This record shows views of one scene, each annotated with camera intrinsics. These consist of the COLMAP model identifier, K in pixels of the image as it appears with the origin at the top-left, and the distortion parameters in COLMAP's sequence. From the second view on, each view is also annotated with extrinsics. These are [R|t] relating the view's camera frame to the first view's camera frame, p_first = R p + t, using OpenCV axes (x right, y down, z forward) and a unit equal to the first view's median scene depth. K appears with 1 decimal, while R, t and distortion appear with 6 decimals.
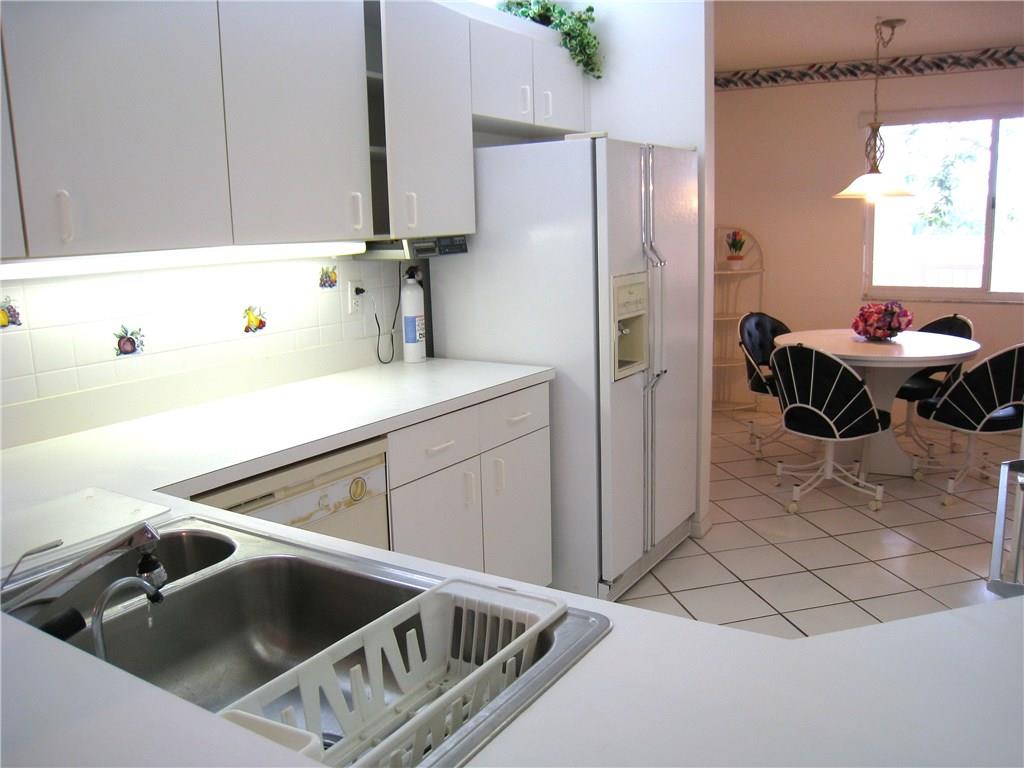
lens RADIAL K [[850.2, 0, 516.7], [0, 850.2, 380.8], [0, 0, 1]] dist [-0.143306, 0.083647]
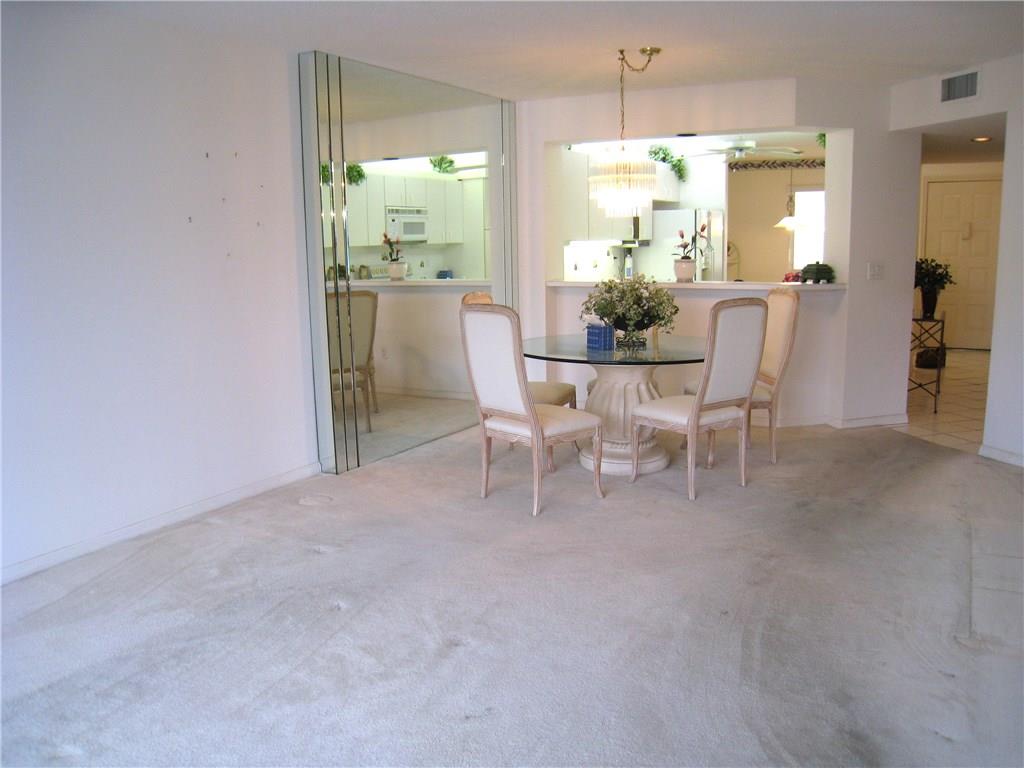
lens RADIAL K [[850.2, 0, 506.4], [0, 850.2, 391.7], [0, 0, 1]] dist [-0.143306, 0.083647]
pose [[0.999060, -0.002879, 0.043258, -0.588721], [0.003287, 0.999951, -0.009367, 0.328100], [-0.043228, 0.009500, 0.999020, -1.636535]]
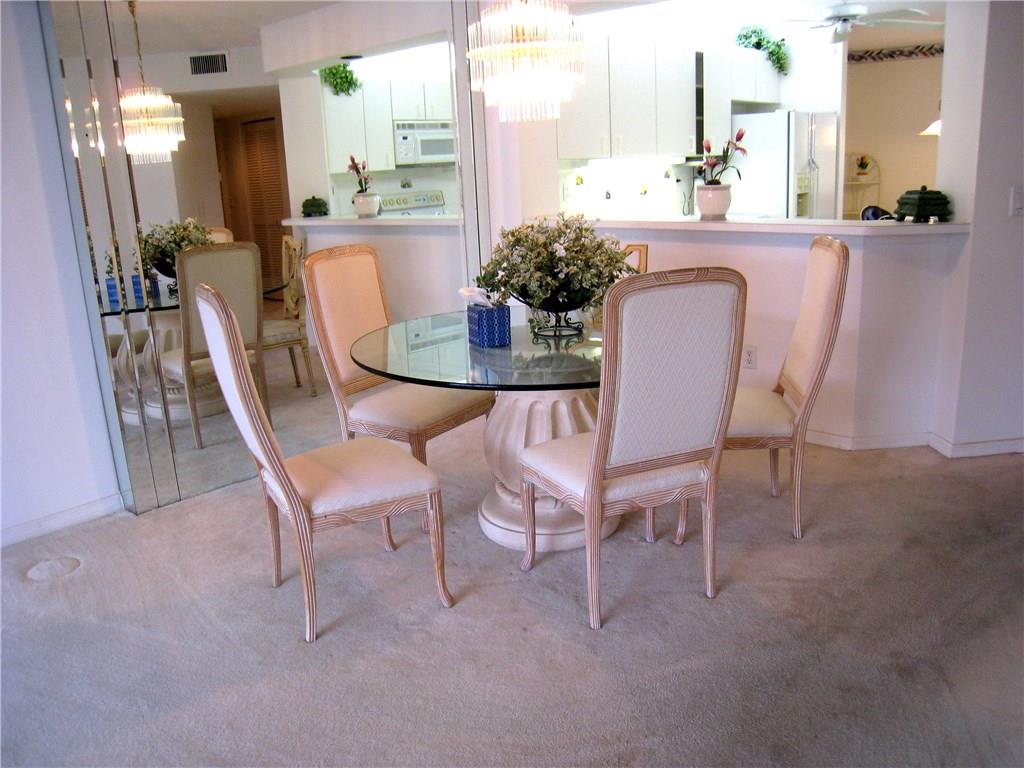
lens RADIAL K [[850.2, 0, 512.6], [0, 850.2, 391.4], [0, 0, 1]] dist [-0.143306, 0.083647]
pose [[0.987000, 0.021426, -0.159288, -0.213611], [-0.007896, 0.996342, 0.085092, 0.219109], [0.160528, -0.082728, 0.983558, -1.072855]]
